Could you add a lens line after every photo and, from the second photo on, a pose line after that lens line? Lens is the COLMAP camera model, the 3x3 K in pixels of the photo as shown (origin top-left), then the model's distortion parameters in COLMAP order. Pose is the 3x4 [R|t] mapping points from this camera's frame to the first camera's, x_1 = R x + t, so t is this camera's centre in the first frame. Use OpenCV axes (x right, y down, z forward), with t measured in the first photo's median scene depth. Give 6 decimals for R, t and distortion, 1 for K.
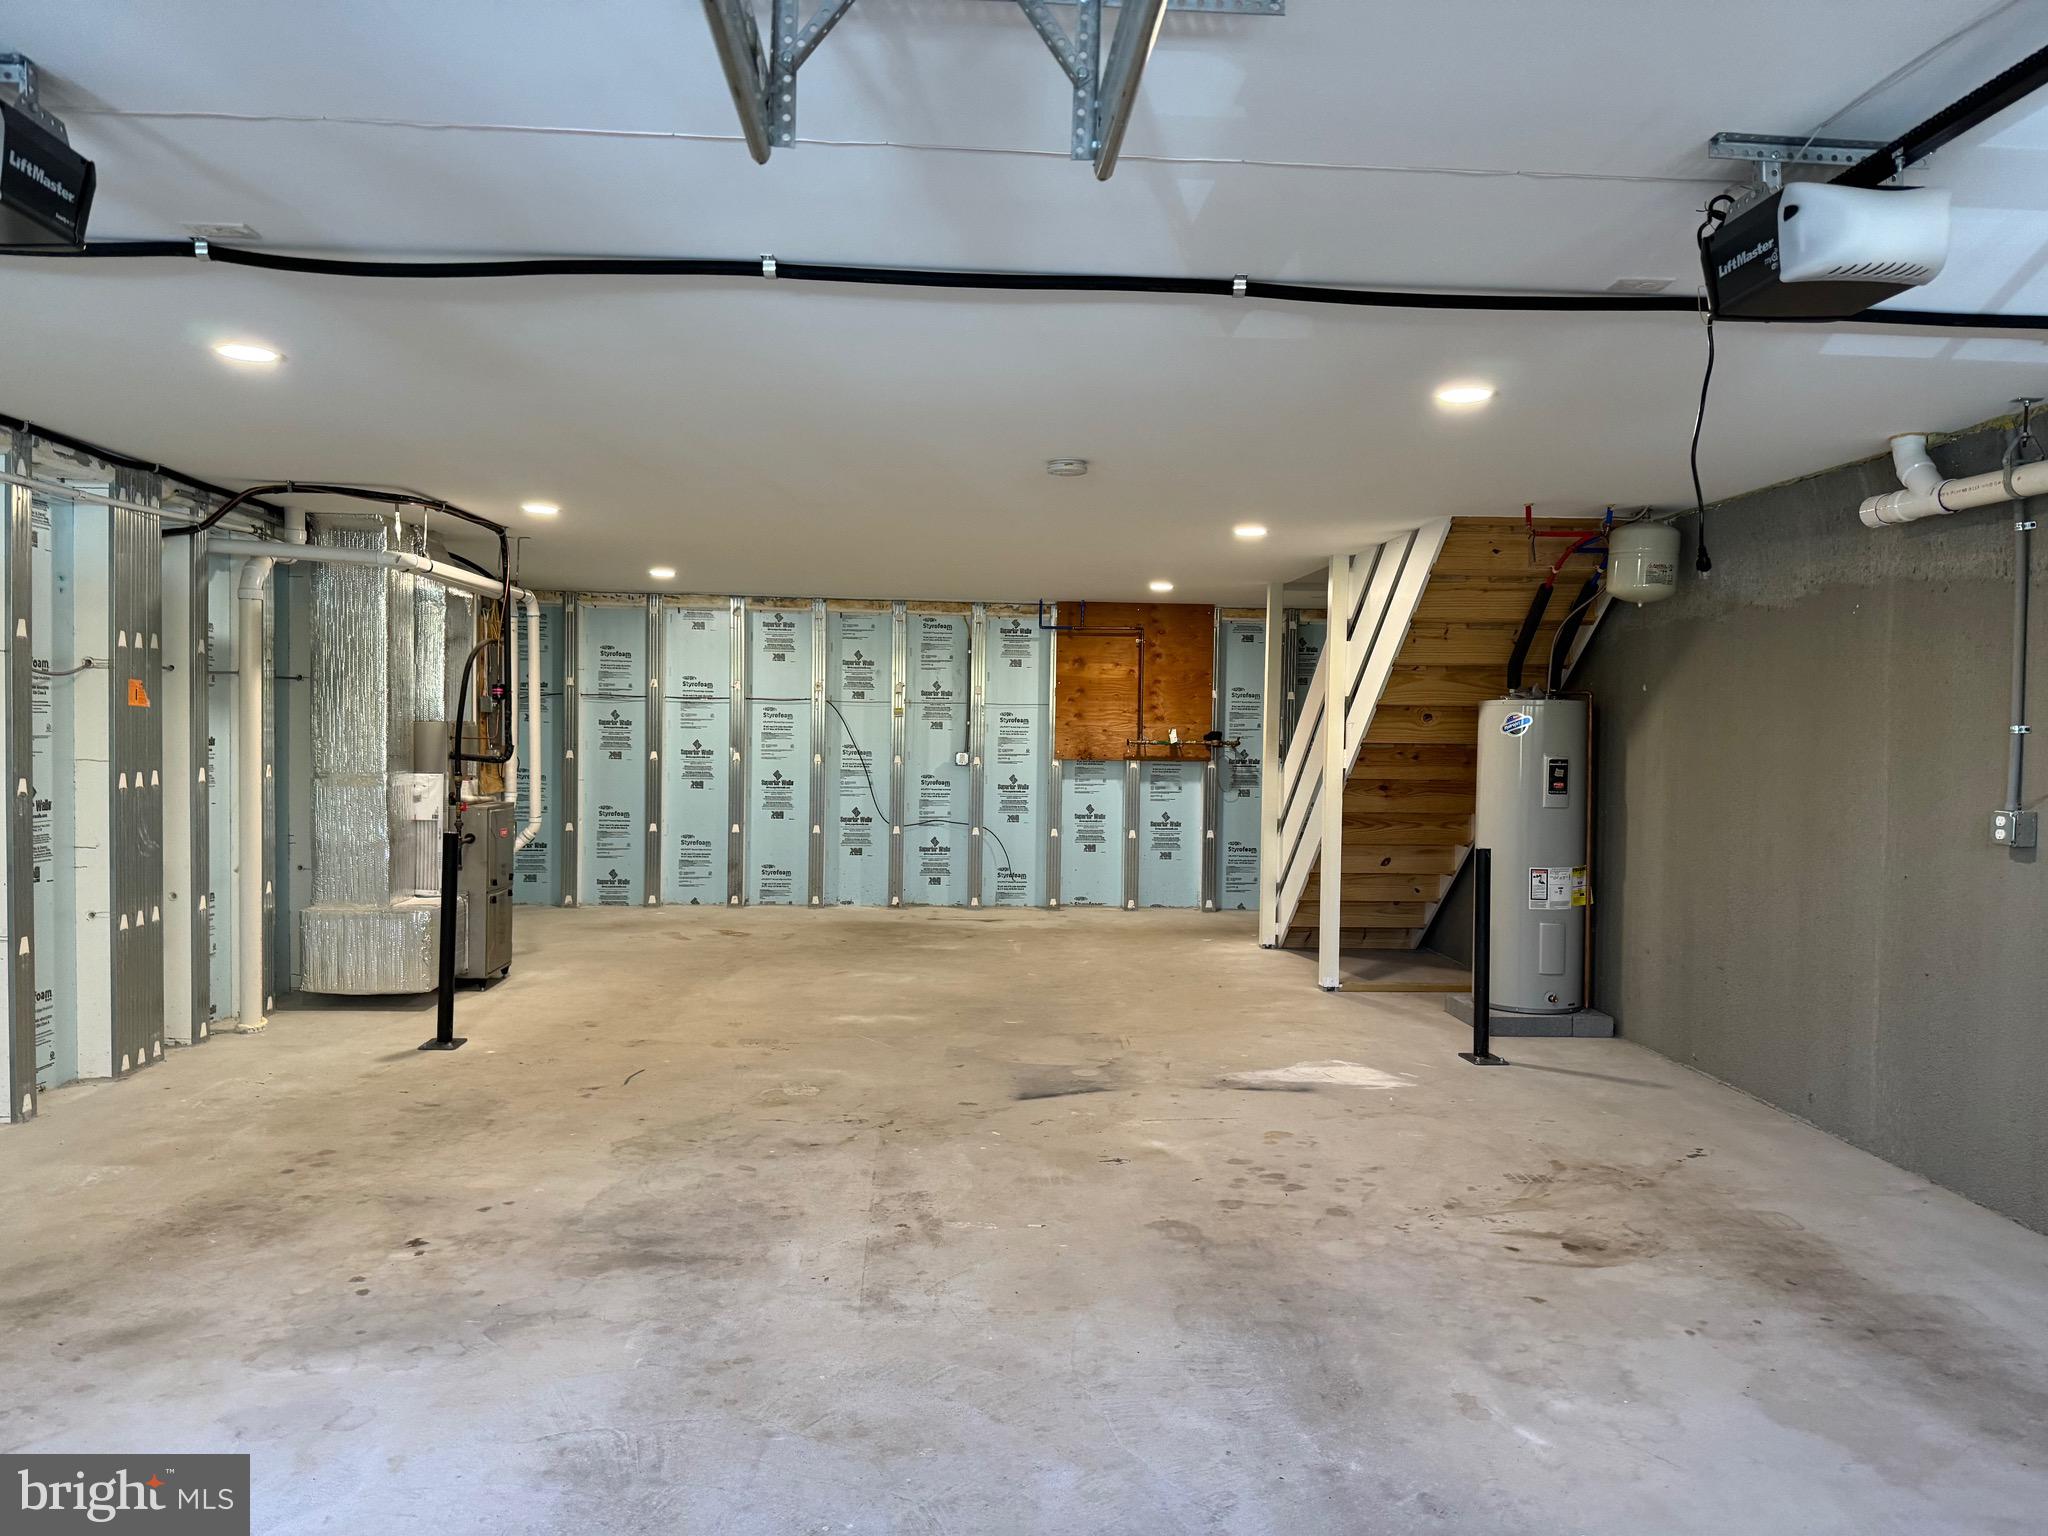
lens RADIAL K [[1451.1, 0, 1021.2], [0, 1451.1, 766.7], [0, 0, 1]] dist [-0.002279, -0.000659]
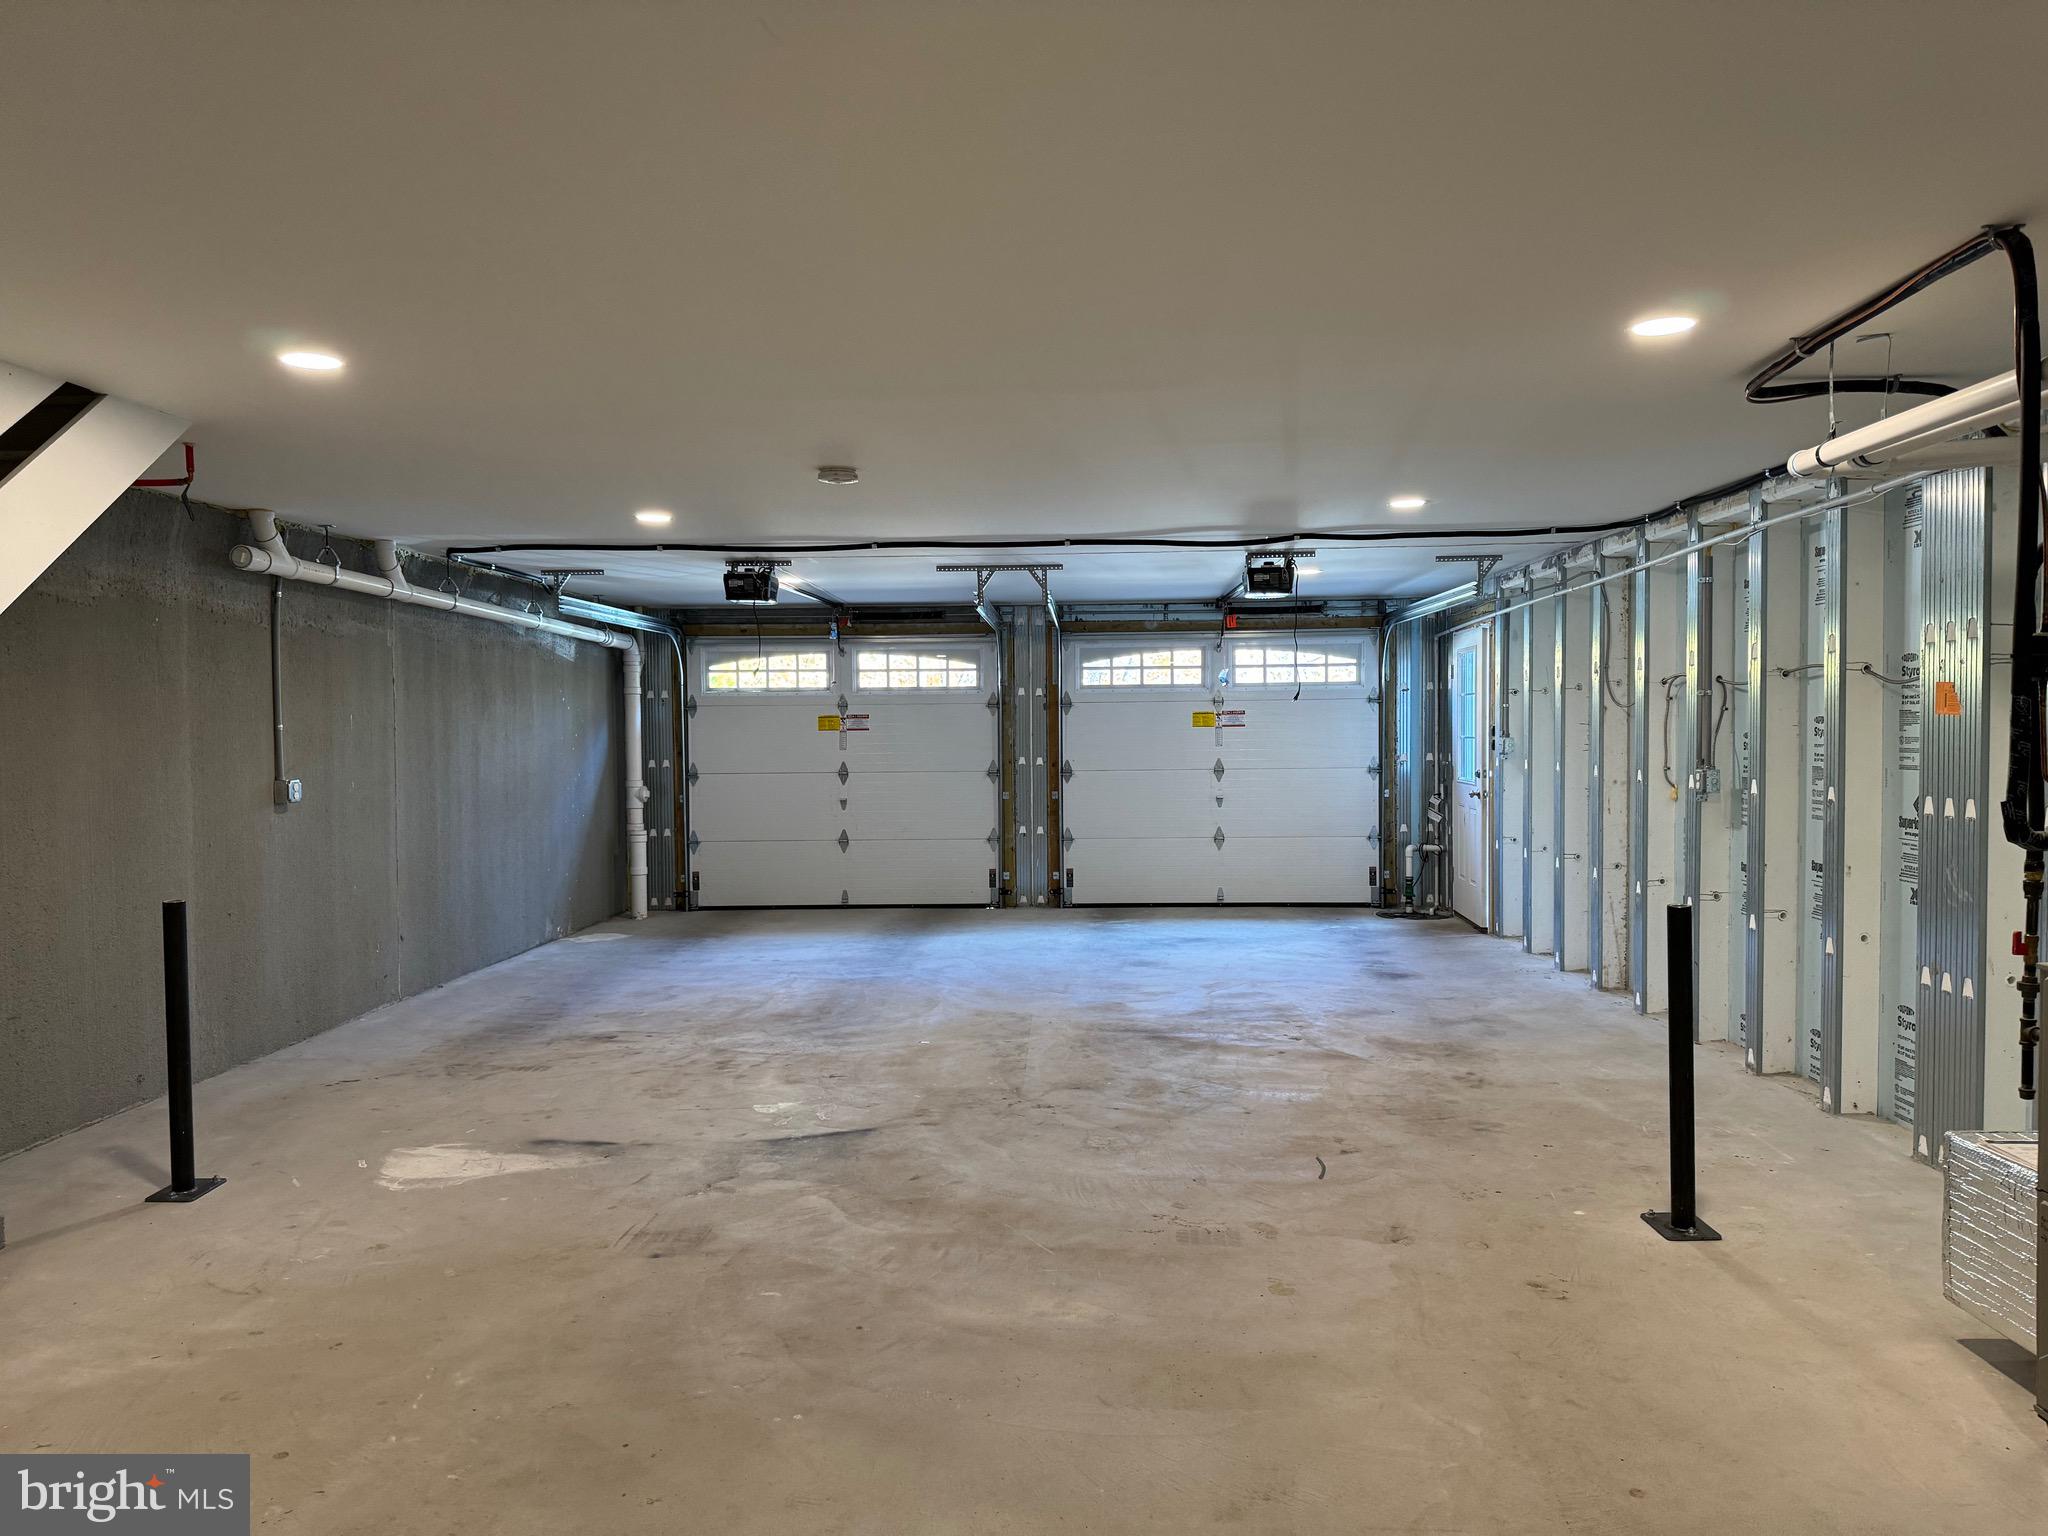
lens RADIAL K [[1451.1, 0, 1025.0], [0, 1451.1, 769.1], [0, 0, 1]] dist [-0.002279, -0.000659]
pose [[-0.995109, -0.009380, 0.098341, -0.211399], [-0.003193, 0.998016, 0.062881, -0.069728], [-0.098736, 0.062259, -0.993164, 2.122011]]
